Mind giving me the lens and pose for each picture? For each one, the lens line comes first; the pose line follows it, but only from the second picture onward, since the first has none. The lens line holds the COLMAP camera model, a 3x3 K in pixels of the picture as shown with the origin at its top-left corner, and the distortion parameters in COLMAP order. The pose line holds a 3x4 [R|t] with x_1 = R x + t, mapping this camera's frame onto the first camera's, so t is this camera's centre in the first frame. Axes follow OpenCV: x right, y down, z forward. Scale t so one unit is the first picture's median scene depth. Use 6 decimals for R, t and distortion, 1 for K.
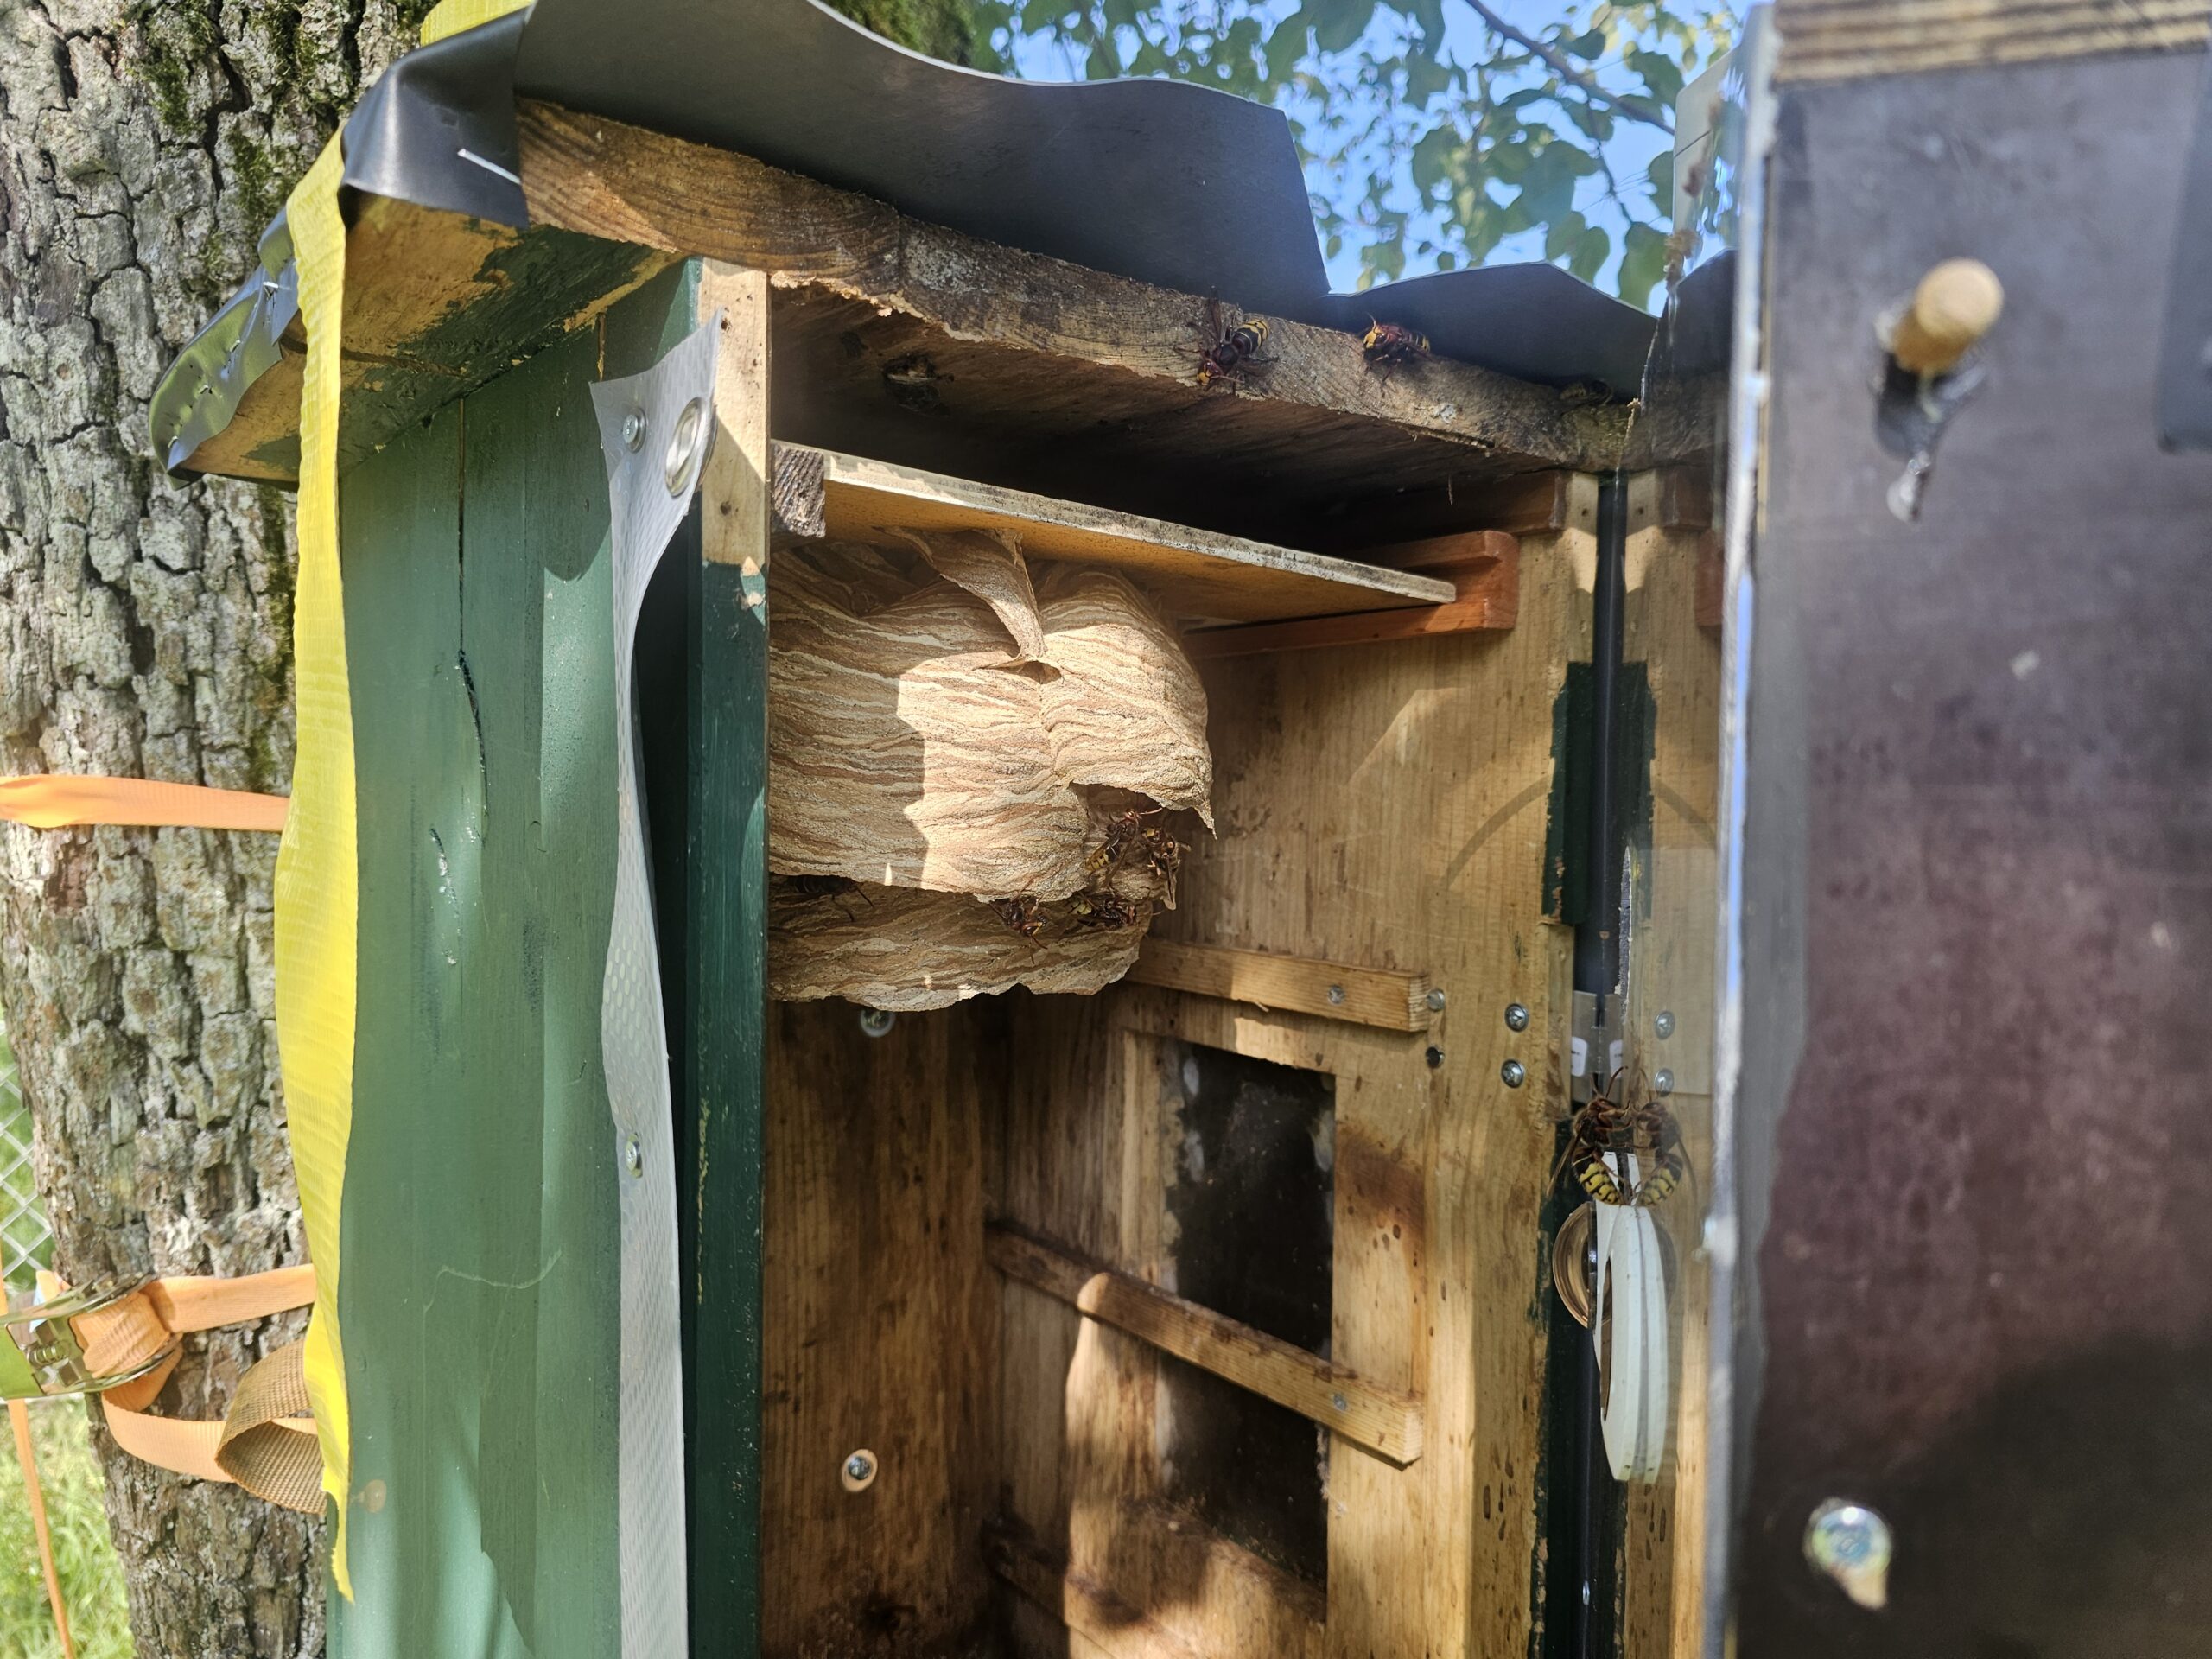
lens RADIAL K [[1450.3, 0, 1077.3], [0, 1450.3, 832.1], [0, 0, 1]] dist [0.042081, -0.037449]
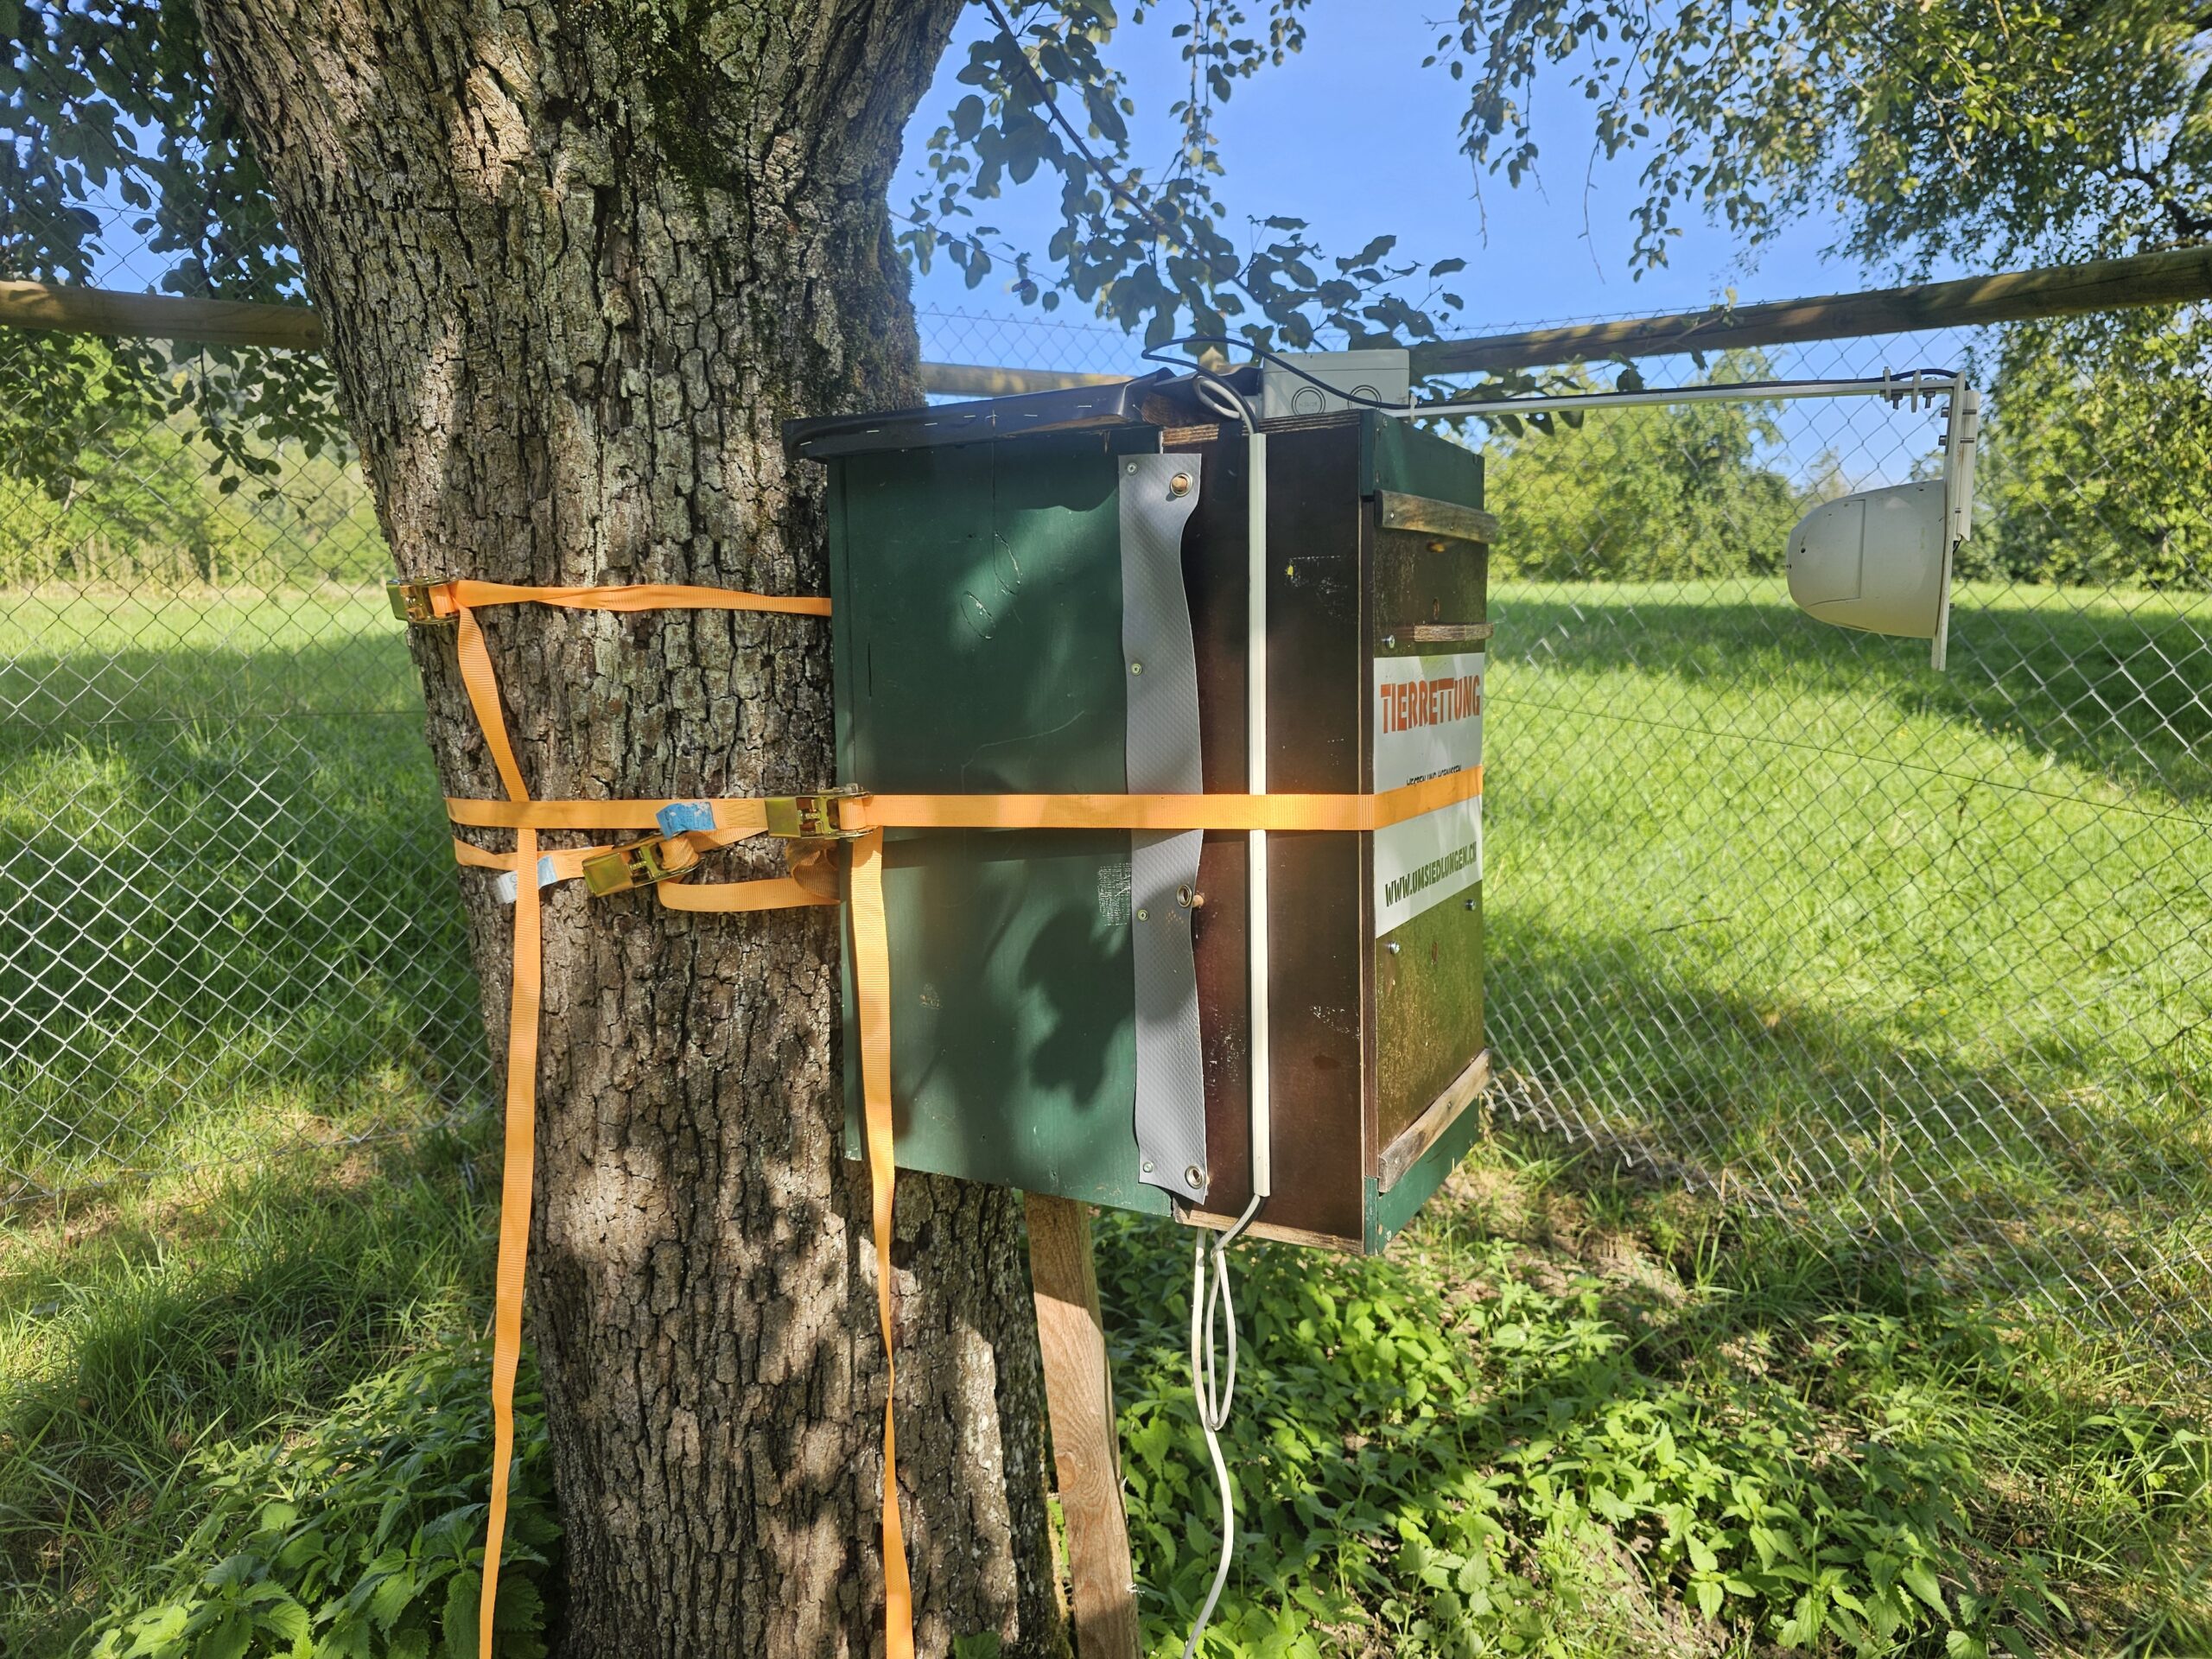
lens RADIAL K [[1450.3, 0, 1077.3], [0, 1450.3, 832.1], [0, 0, 1]] dist [0.042081, -0.037449]
pose [[0.892039, -0.085002, 0.443893, -1.179374], [0.045019, 0.993982, 0.099870, 0.142531], [-0.449710, -0.069104, 0.890497, -1.260089]]
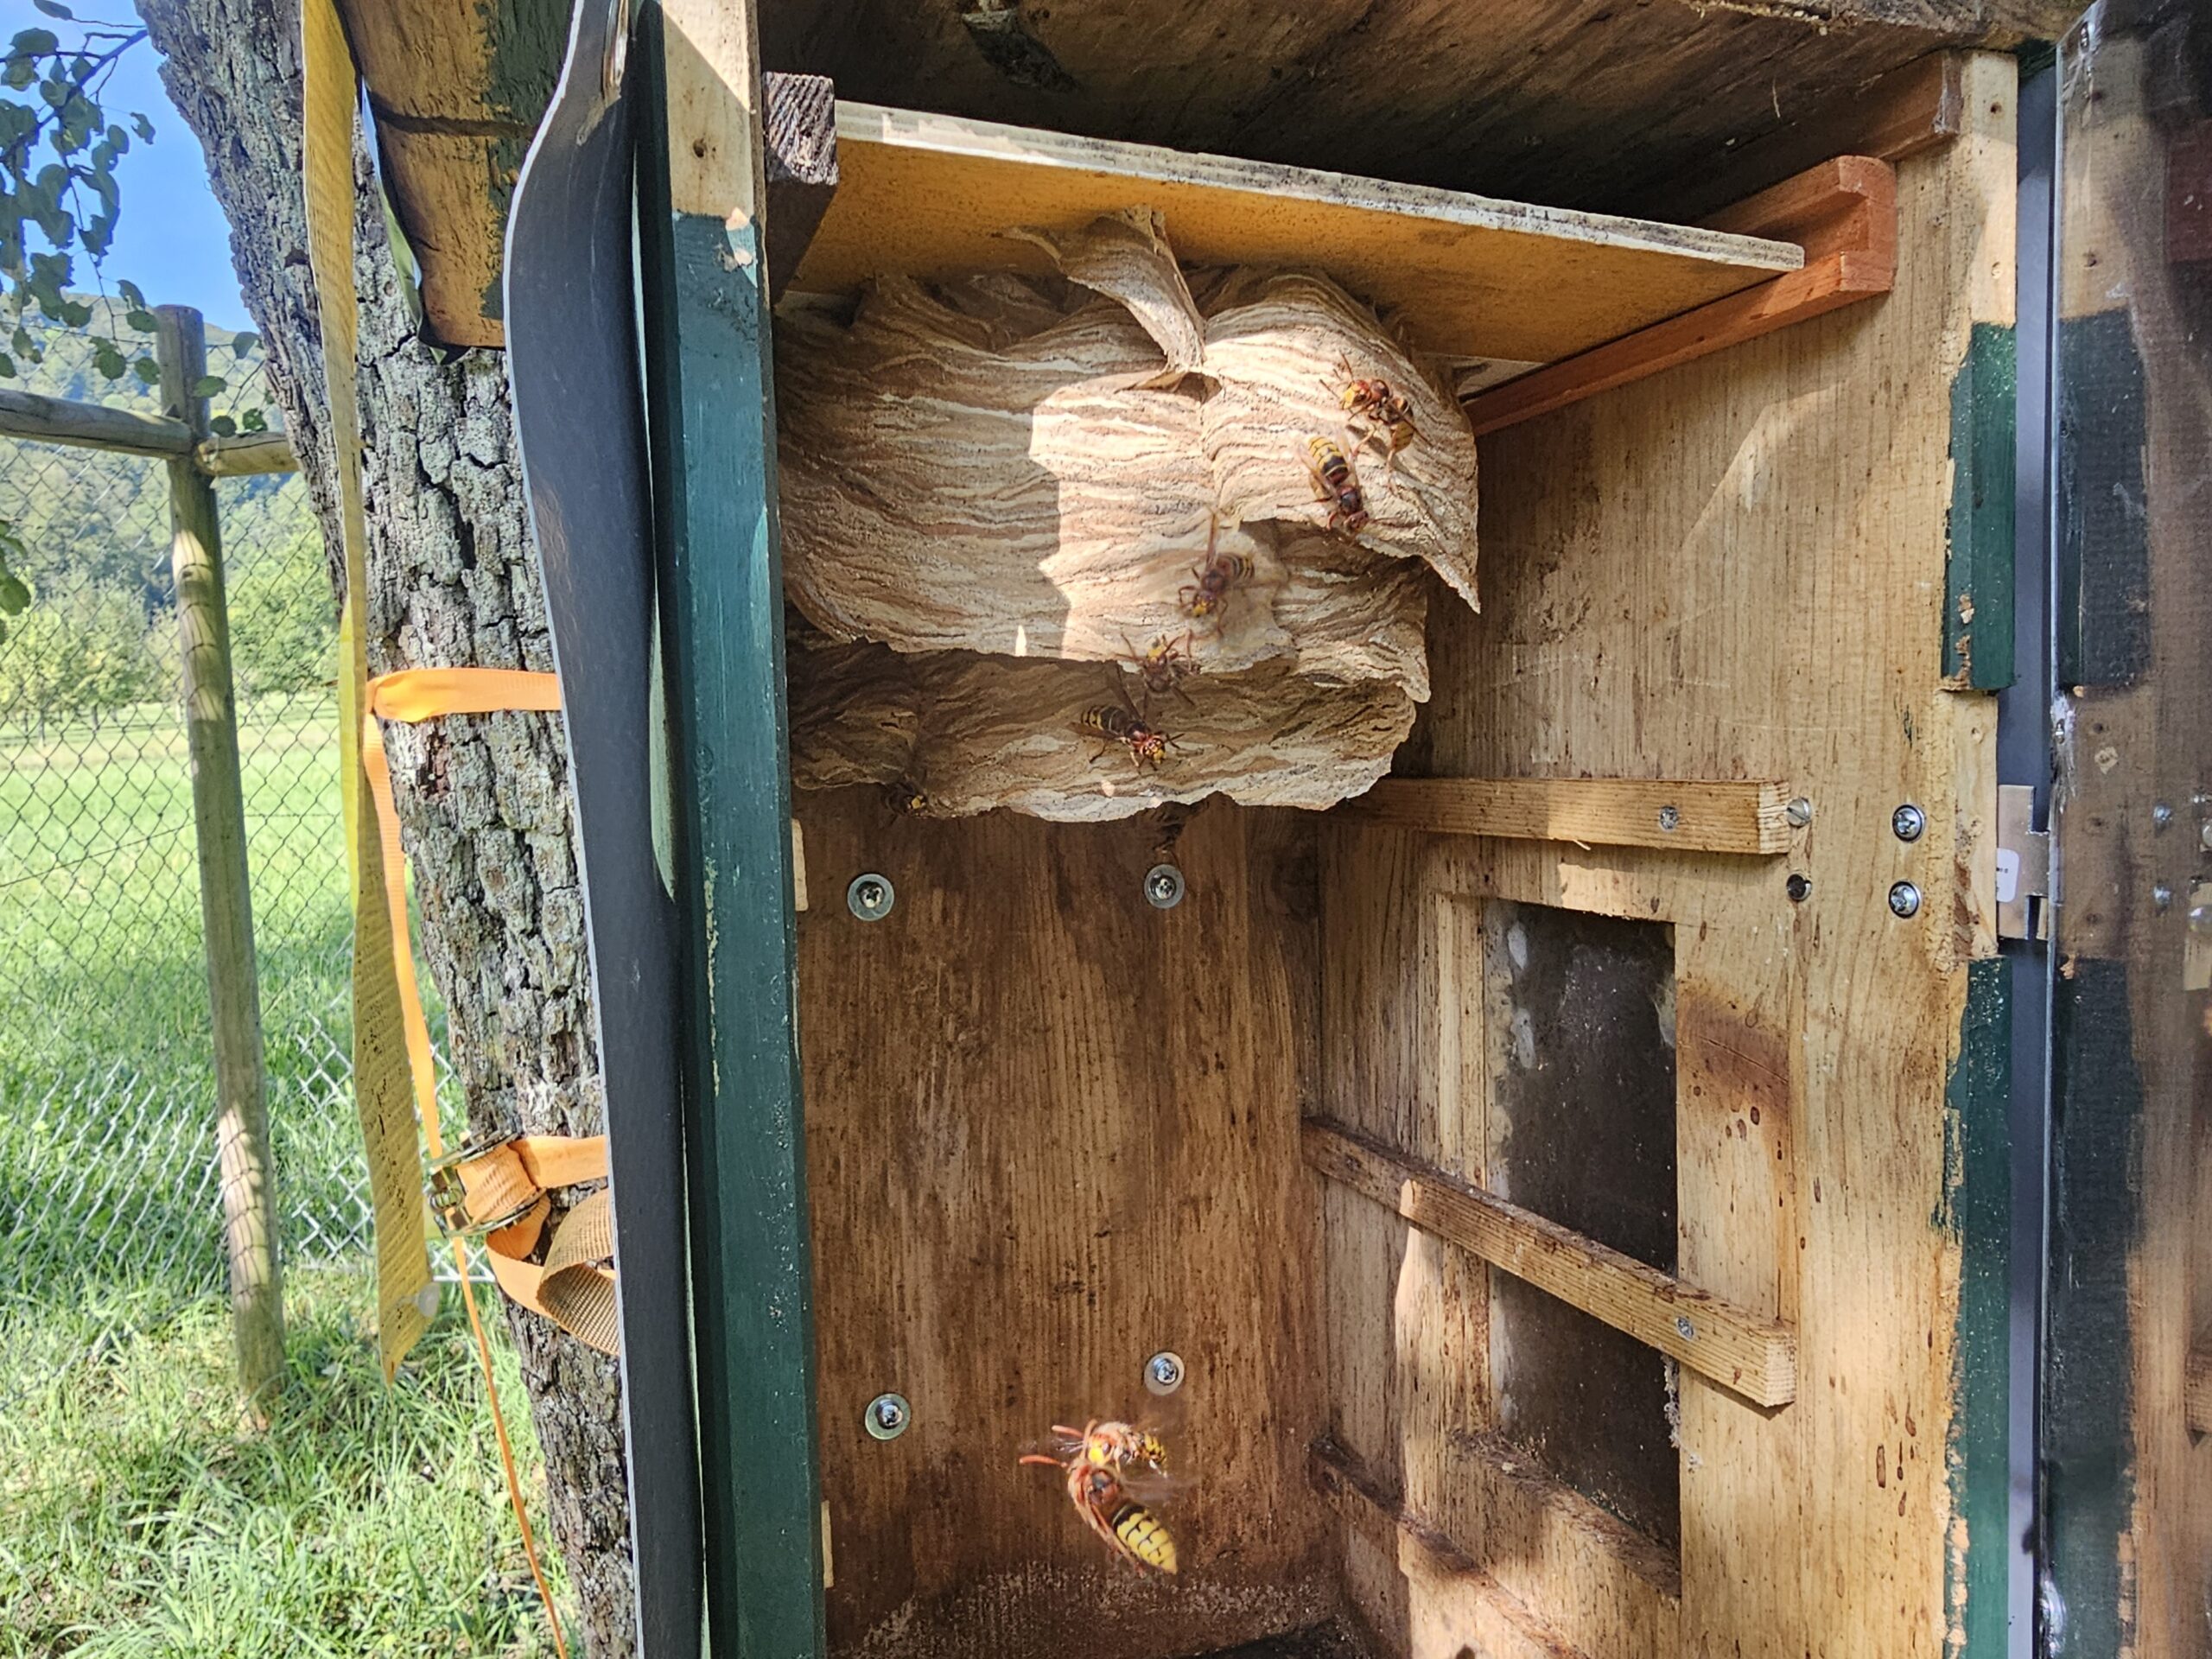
lens RADIAL K [[1442.9, 0, 1072.5], [0, 1442.9, 835.7], [0, 0, 1]] dist [0.004927, -0.002472]
pose [[0.947957, -0.029681, -0.317013, 0.108901], [0.039048, 0.998967, 0.023233, 0.082452], [0.315996, -0.034403, 0.948137, 0.142649]]
